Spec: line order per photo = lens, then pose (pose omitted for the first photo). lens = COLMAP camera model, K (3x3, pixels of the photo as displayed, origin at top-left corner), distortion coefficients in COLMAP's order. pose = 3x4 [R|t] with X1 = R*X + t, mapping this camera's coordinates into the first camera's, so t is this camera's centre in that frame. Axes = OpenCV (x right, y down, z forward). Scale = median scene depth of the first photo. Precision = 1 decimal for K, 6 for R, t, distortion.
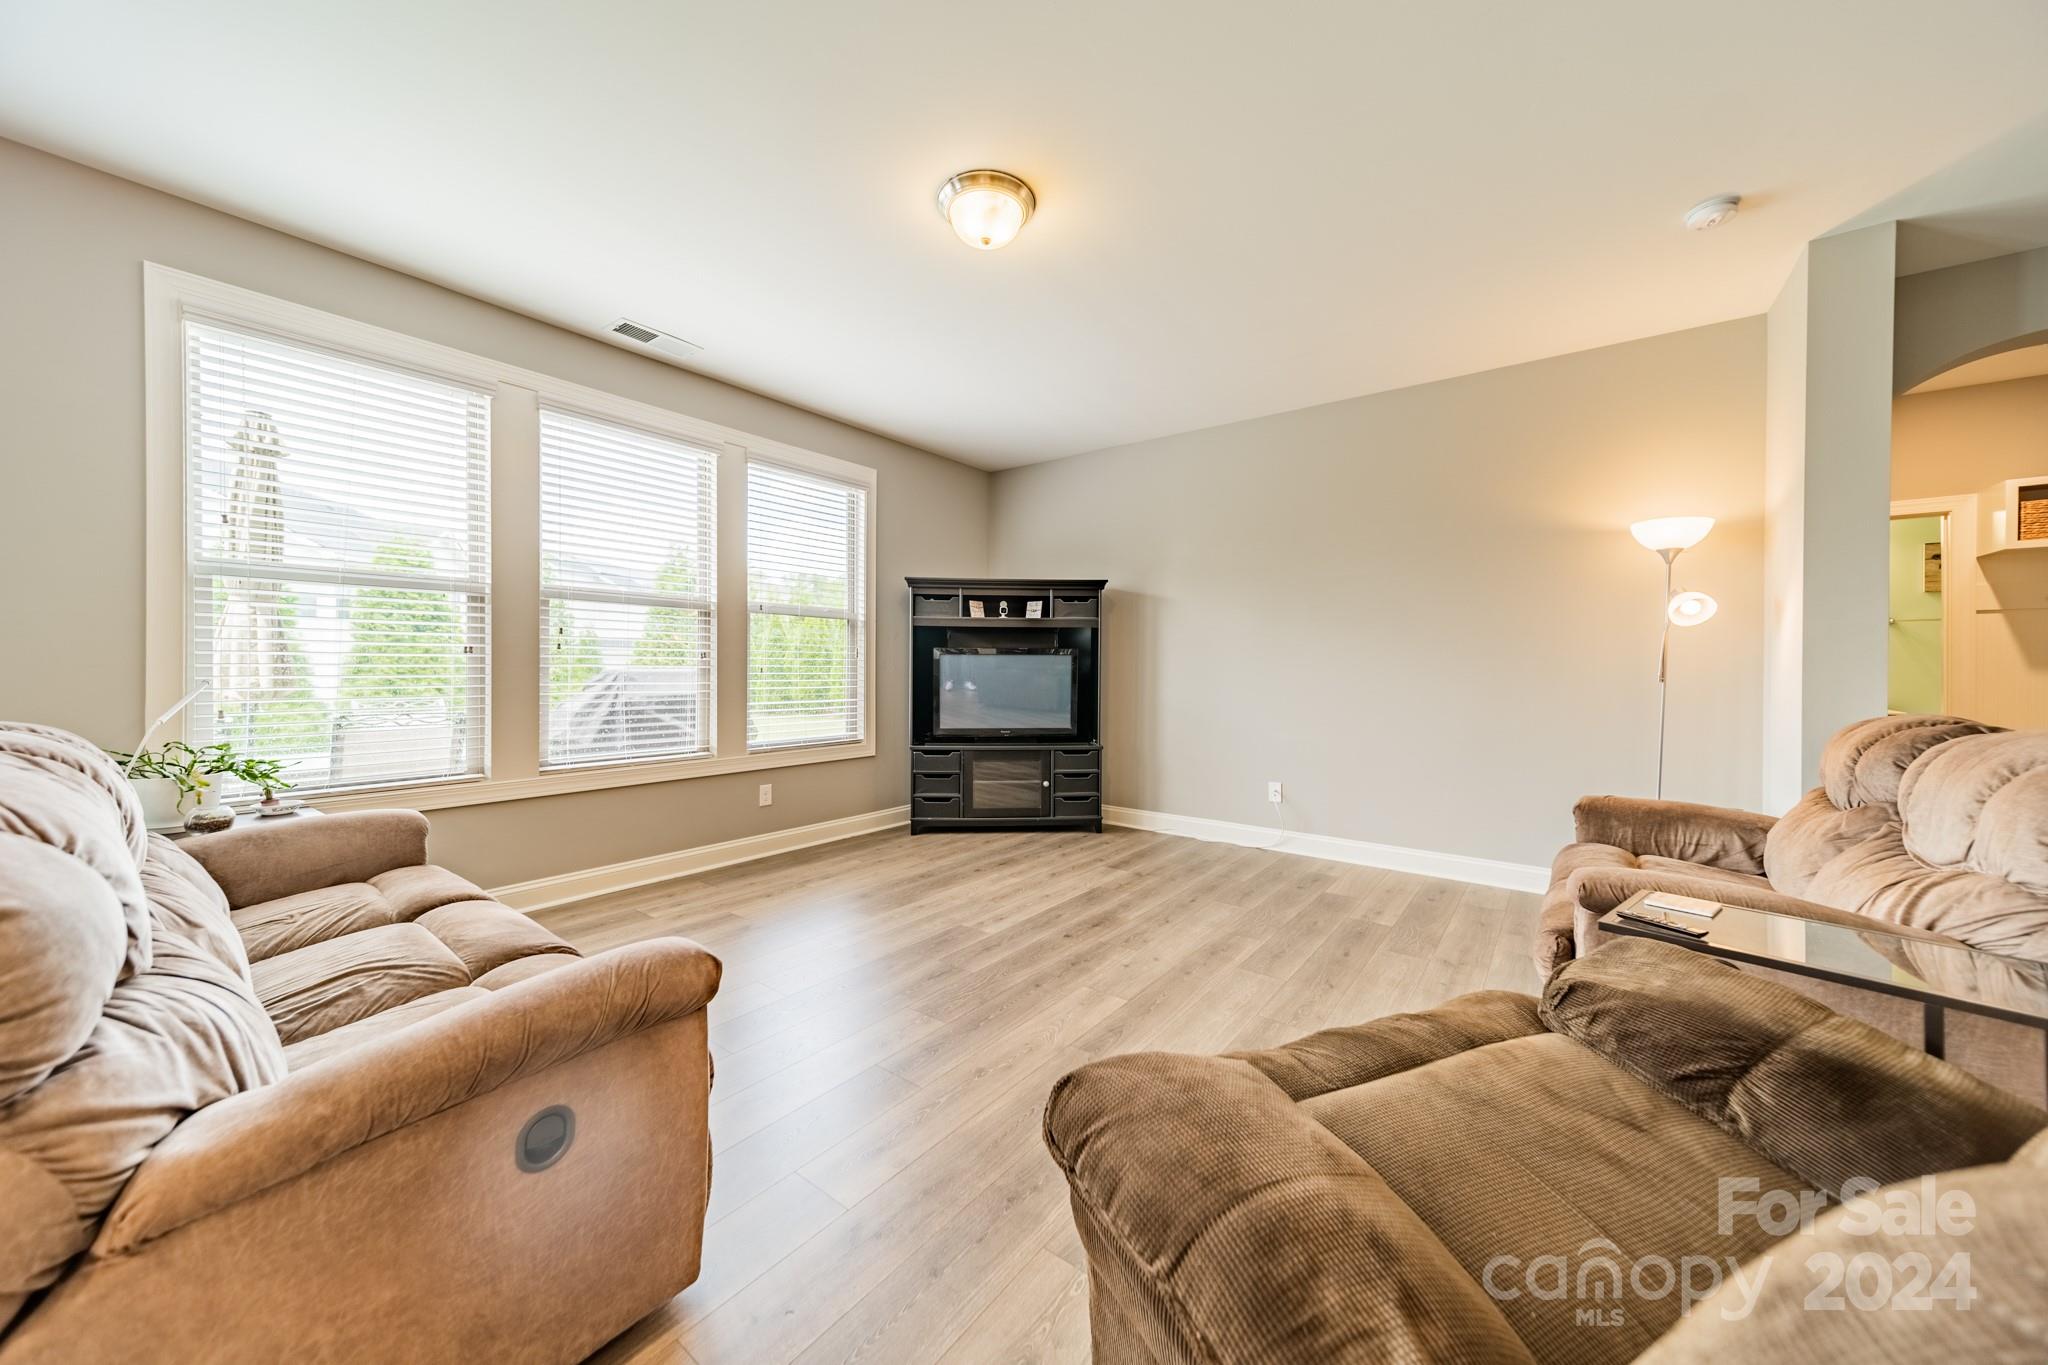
lens RADIAL K [[725.8, 0, 1025.9], [0, 725.8, 672.6], [0, 0, 1]] dist [0.009413, -0.000572]
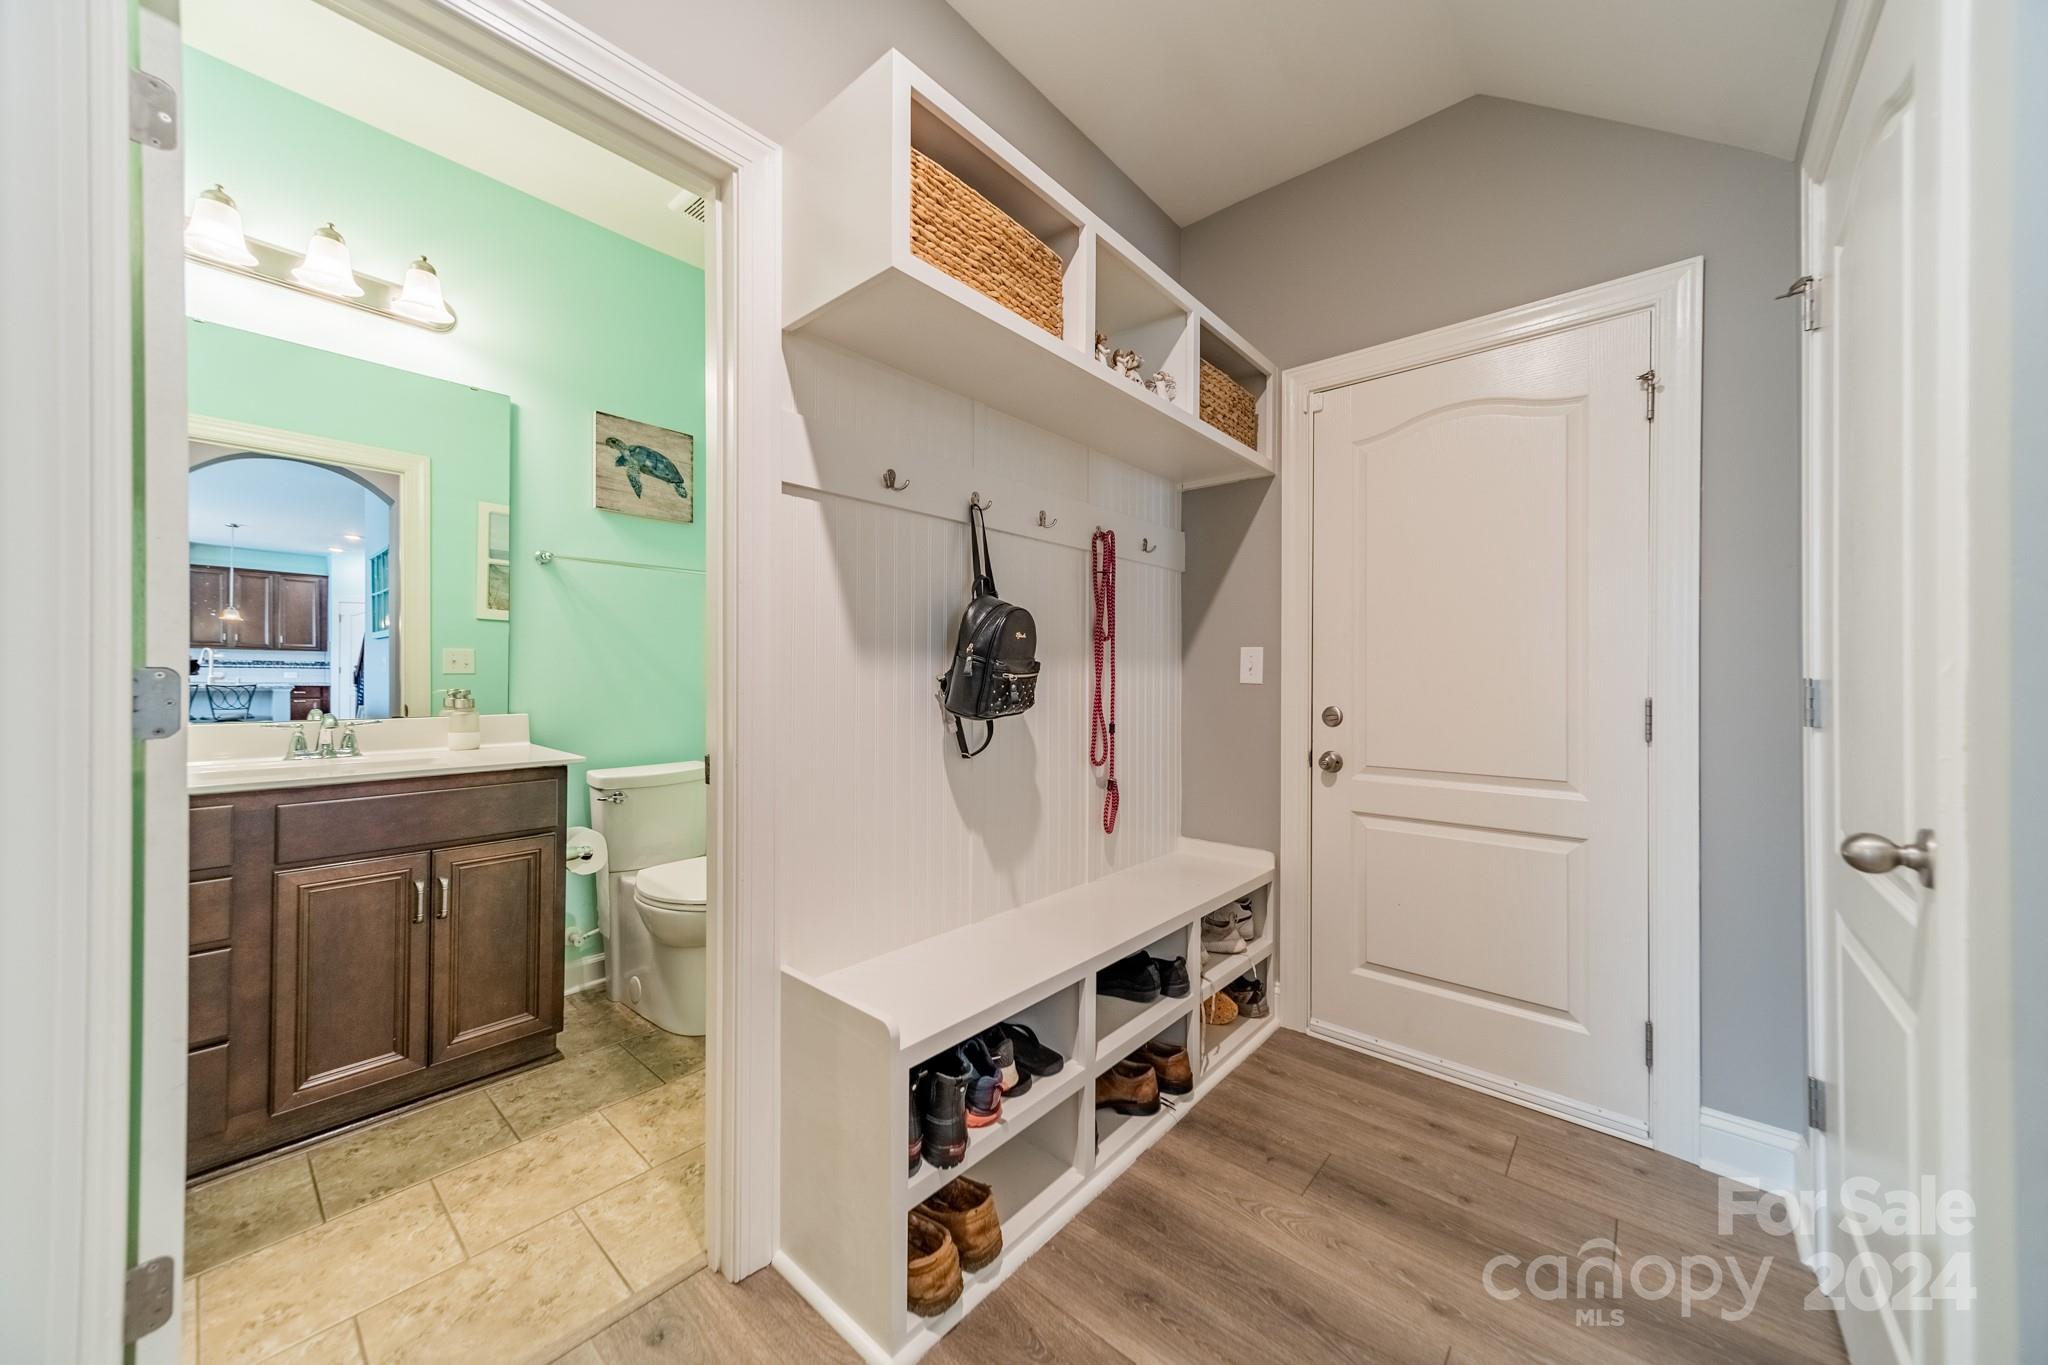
lens RADIAL K [[725.8, 0, 1025.9], [0, 725.8, 672.6], [0, 0, 1]] dist [0.009413, -0.000572]
pose [[0.062243, 0.003333, 0.998055, 0.969600], [-0.000784, 0.999994, -0.003290, 0.005958], [-0.998061, -0.000578, 0.062245, 0.877090]]
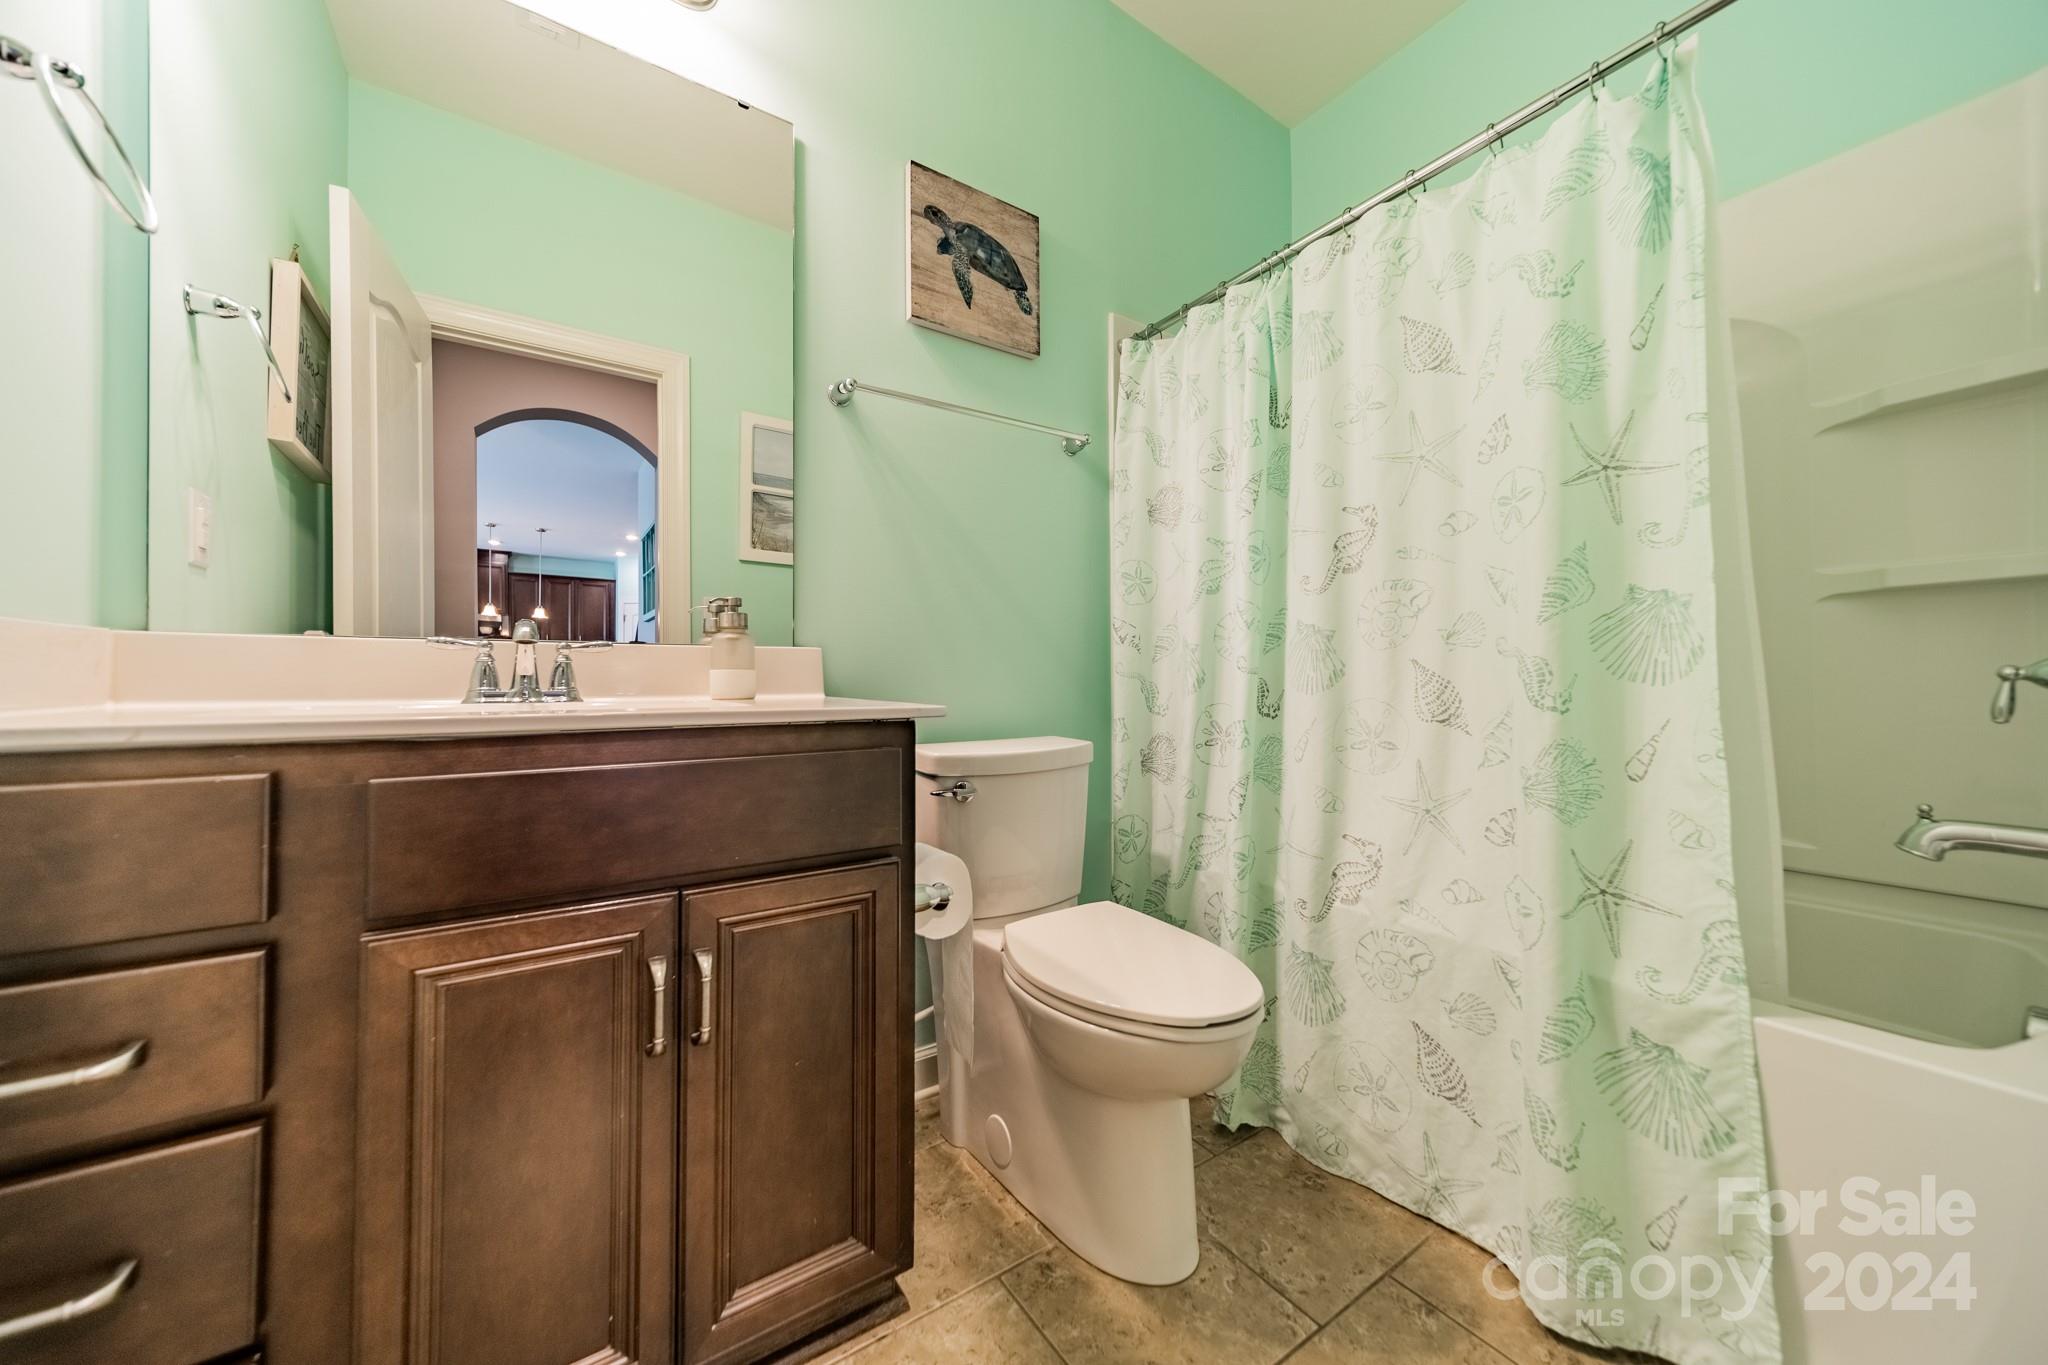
lens RADIAL K [[712.7, 0, 1014.5], [0, 712.7, 673.1], [0, 0, 1]] dist [0.007050, -0.000038]
pose [[0.322258, 0.013633, 0.946554, 1.244051], [0.008526, 0.999814, -0.017303, 0.059129], [-0.946613, 0.013647, 0.322082, 1.123659]]
